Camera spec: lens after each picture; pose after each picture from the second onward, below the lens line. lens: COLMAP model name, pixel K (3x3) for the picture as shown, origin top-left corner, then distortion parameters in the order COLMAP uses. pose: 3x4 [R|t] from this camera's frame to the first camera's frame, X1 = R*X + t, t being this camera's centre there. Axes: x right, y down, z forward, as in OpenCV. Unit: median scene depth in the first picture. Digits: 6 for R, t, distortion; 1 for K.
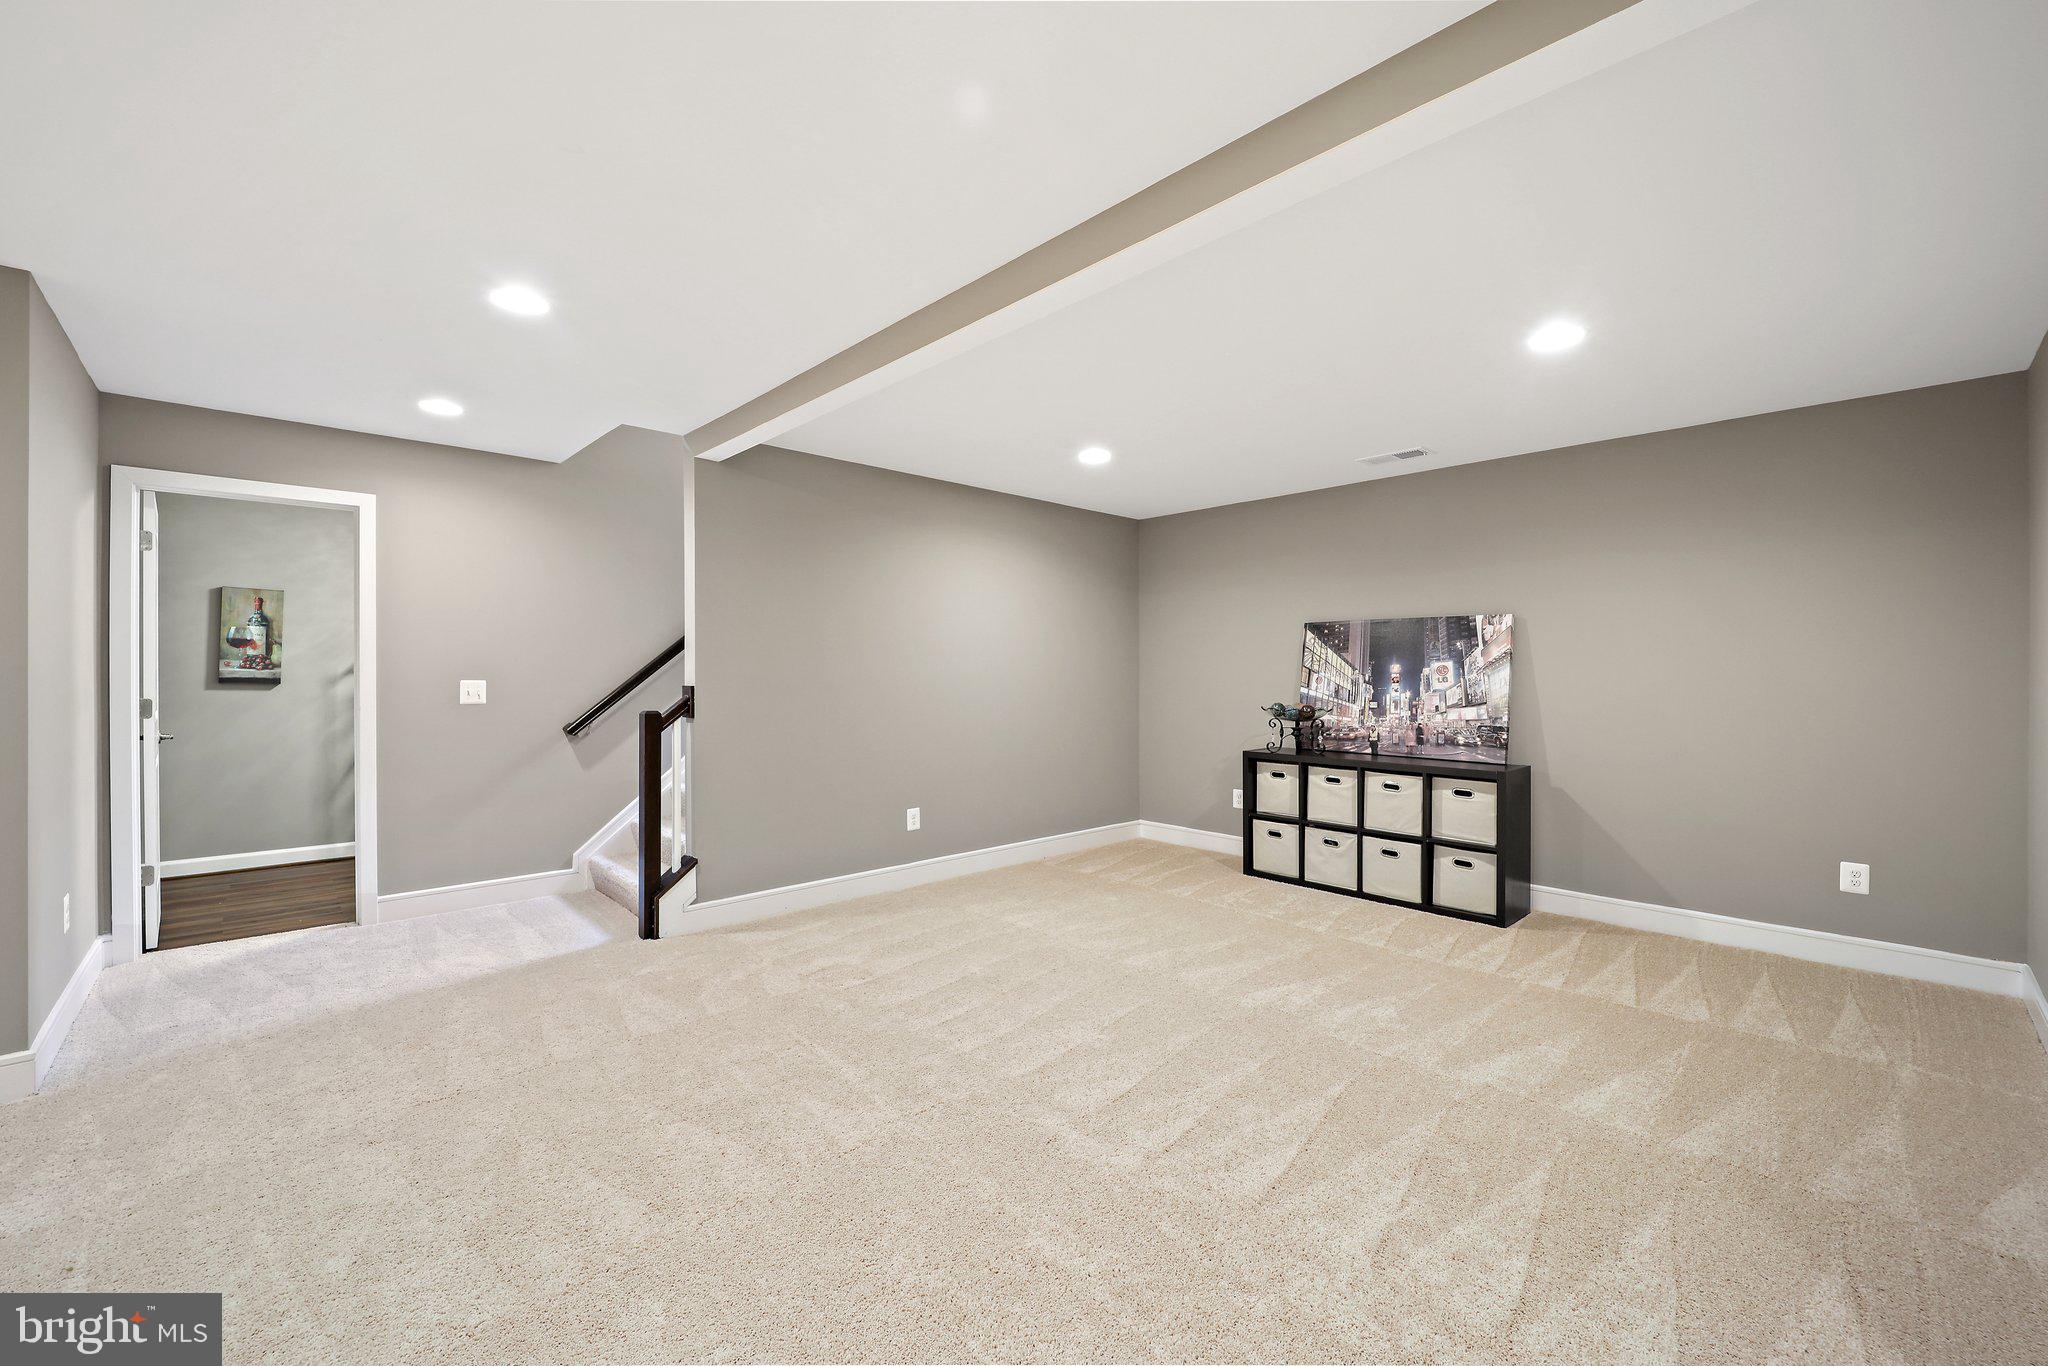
lens RADIAL K [[819.6, 0, 1024.0], [0, 819.6, 683.0], [0, 0, 1]] dist [-0.008523, -0.000222]
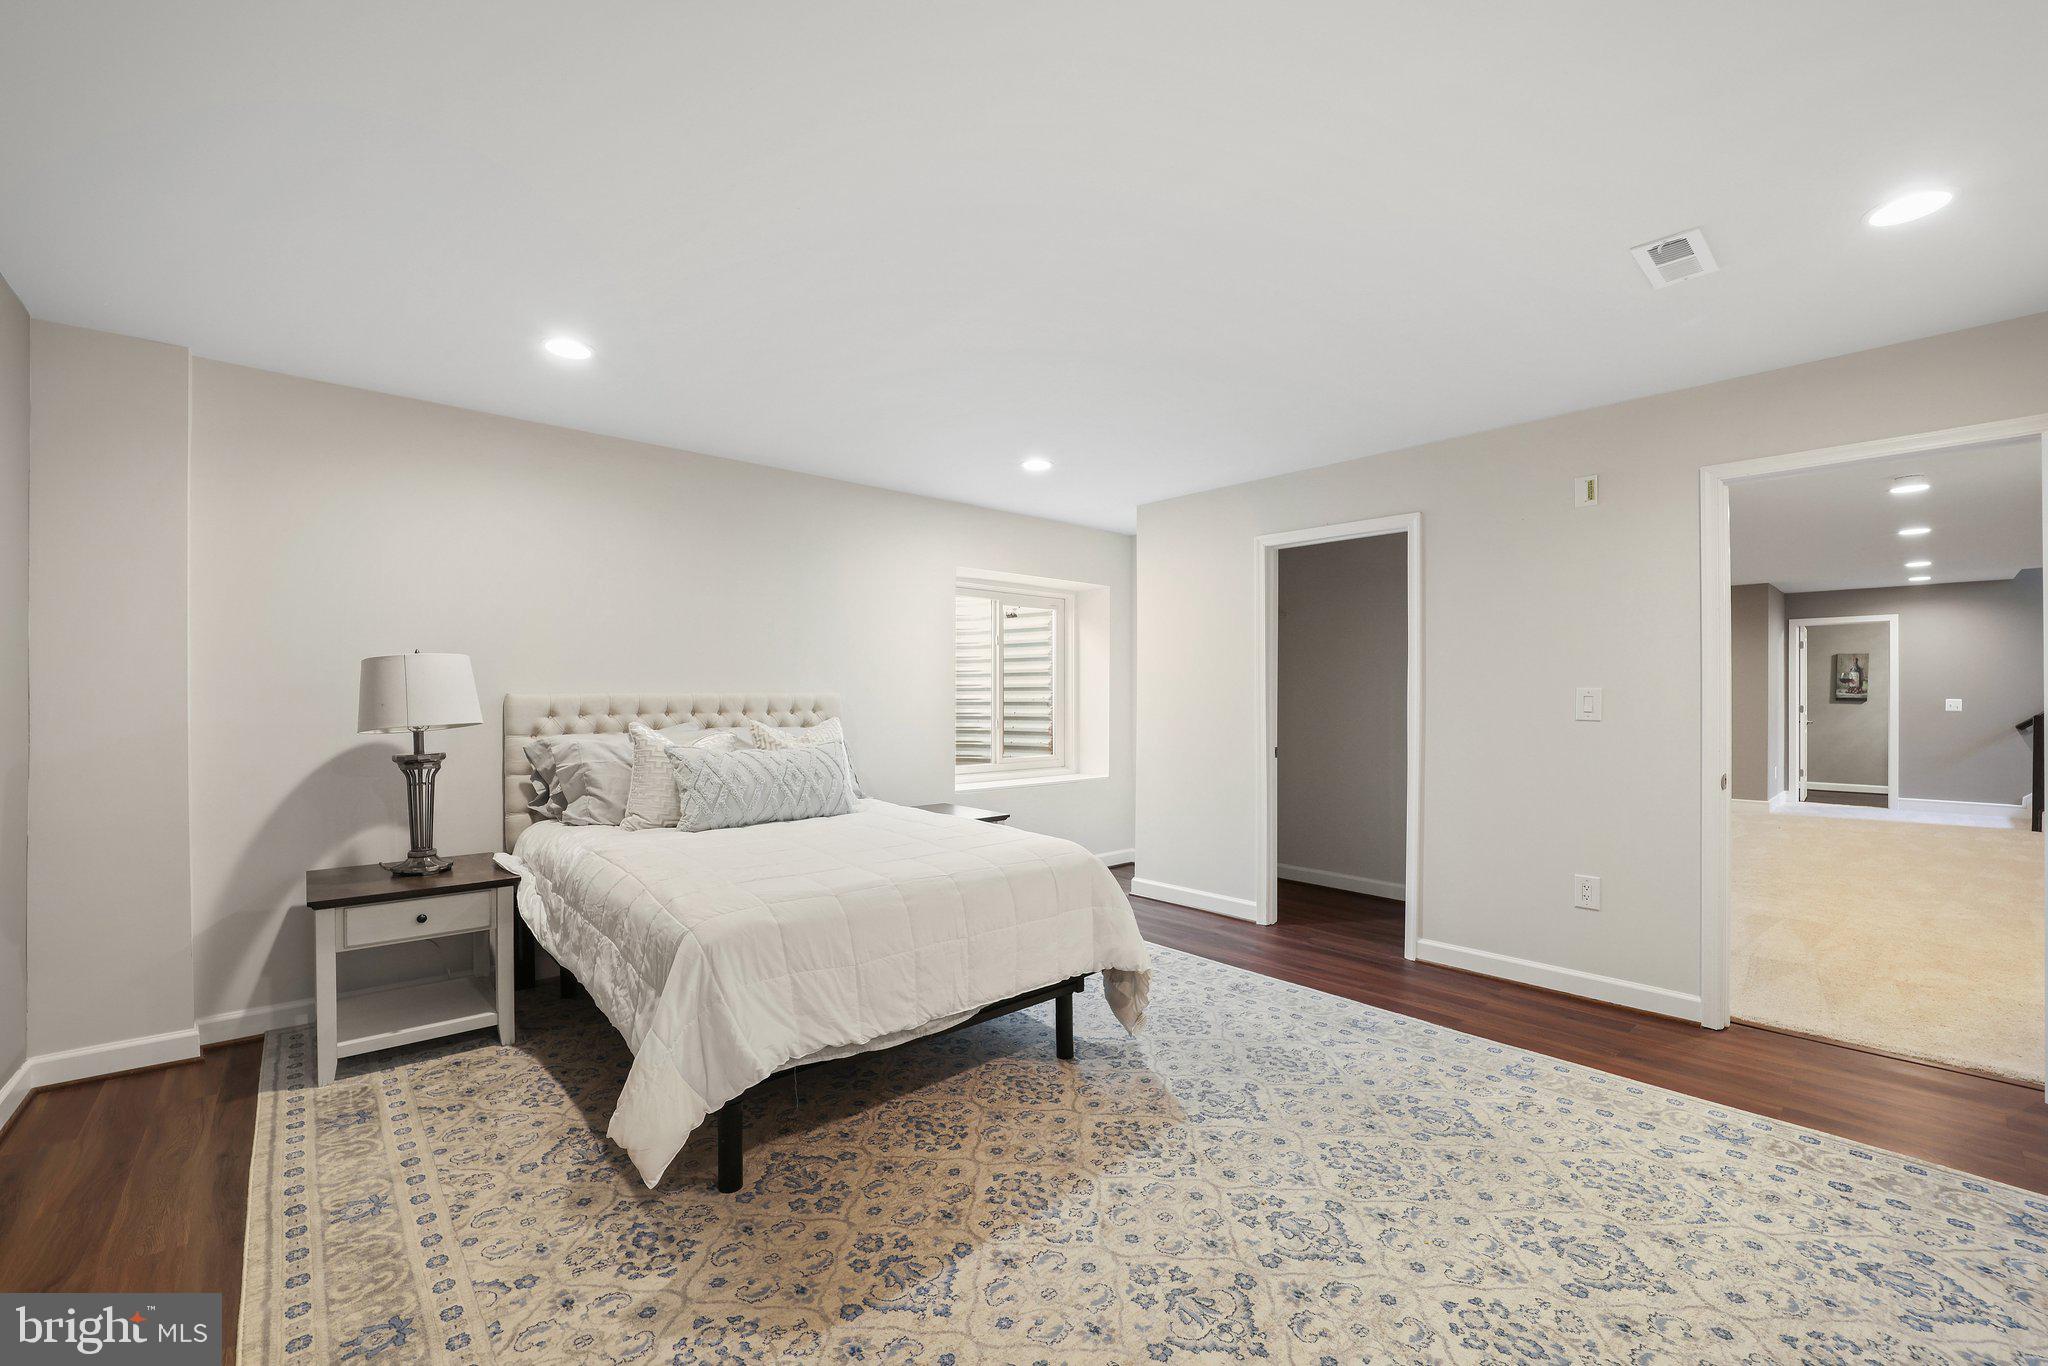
lens RADIAL K [[819.6, 0, 1024.0], [0, 819.6, 683.0], [0, 0, 1]] dist [-0.008523, -0.000222]
pose [[-0.025295, -0.016880, -0.999538, 1.134318], [-0.020412, 0.999658, -0.016365, 0.032010], [0.999472, 0.019988, -0.025631, -1.018639]]
